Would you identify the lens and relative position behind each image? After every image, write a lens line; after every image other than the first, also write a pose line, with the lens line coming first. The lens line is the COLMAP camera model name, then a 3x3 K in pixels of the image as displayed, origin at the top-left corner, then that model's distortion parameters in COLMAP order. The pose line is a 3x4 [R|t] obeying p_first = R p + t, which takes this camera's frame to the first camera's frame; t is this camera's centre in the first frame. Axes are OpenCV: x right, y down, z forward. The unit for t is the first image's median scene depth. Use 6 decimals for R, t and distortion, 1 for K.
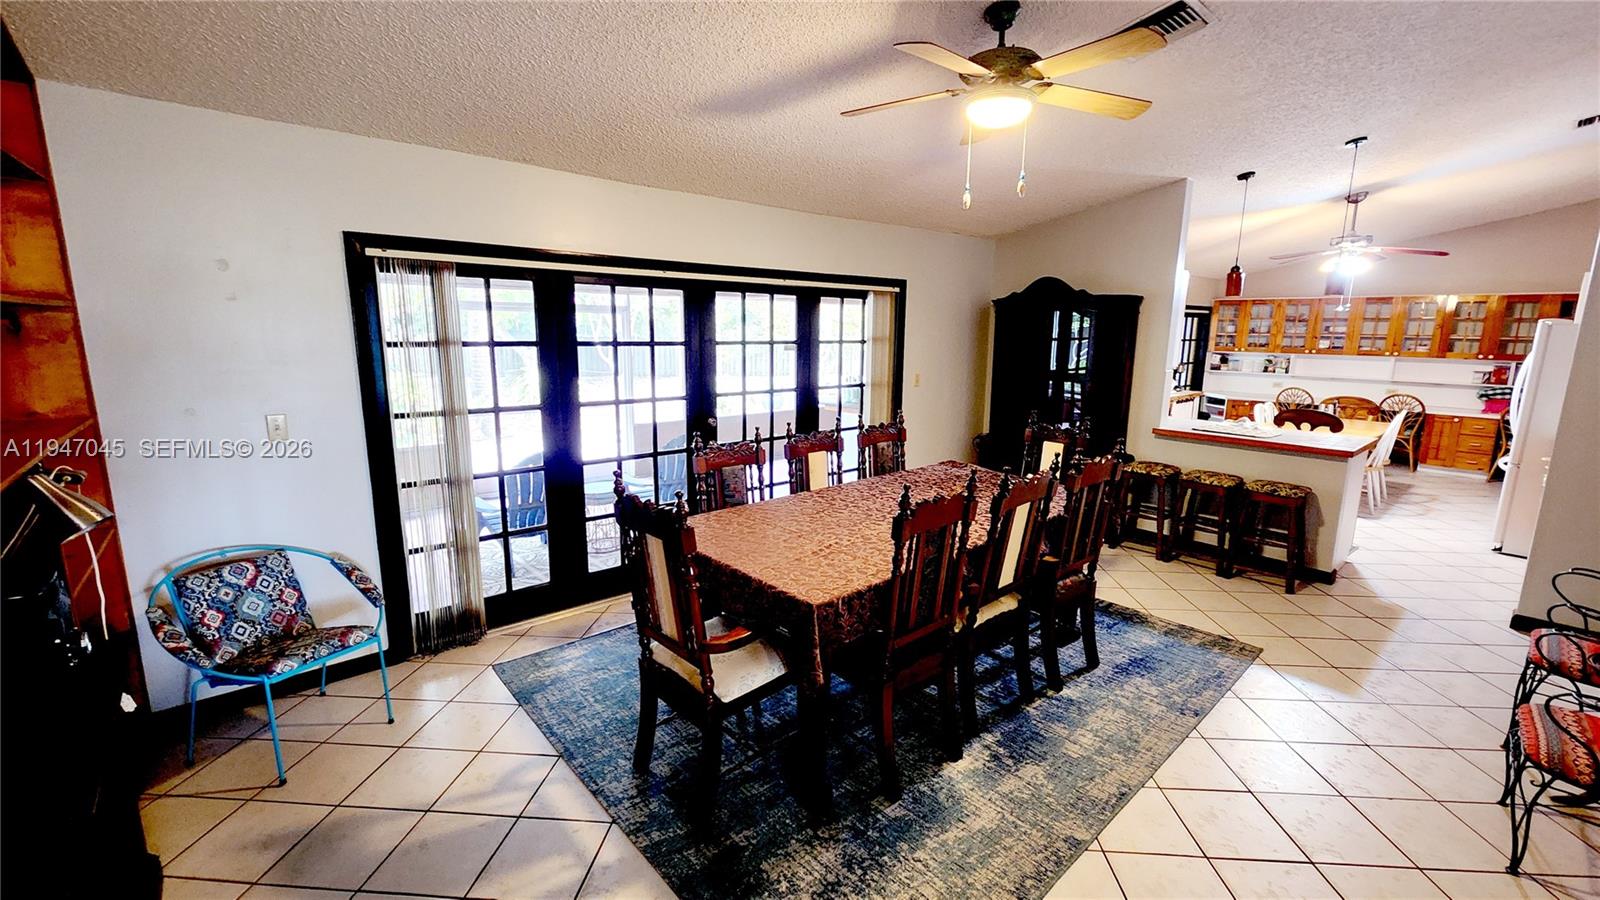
lens RADIAL K [[652.2, 0, 813.1], [0, 652.2, 445.3], [0, 0, 1]] dist [-0.001087, -0.001234]
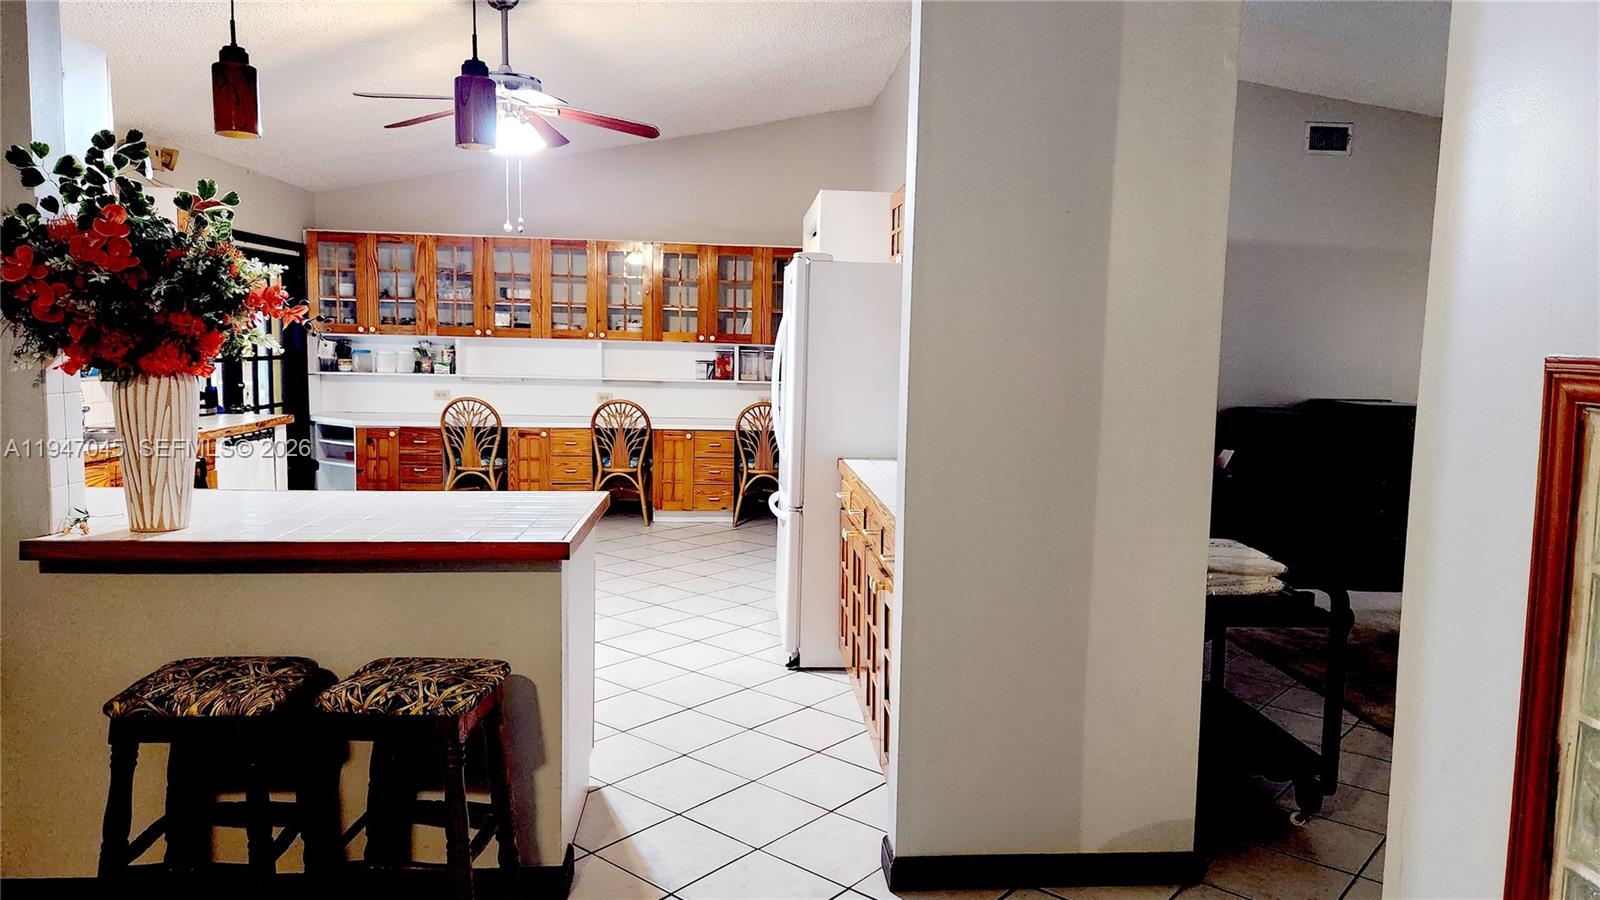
lens RADIAL K [[1068.9, 0, 808.7], [0, 1068.9, 443.6], [0, 0, 1]] dist [0.037726, -0.001168]
pose [[0.603051, -0.077576, 0.793922, 0.203729], [0.128414, 0.991720, -0.000638, -0.014184], [-0.787299, 0.102335, 0.608020, 0.243359]]
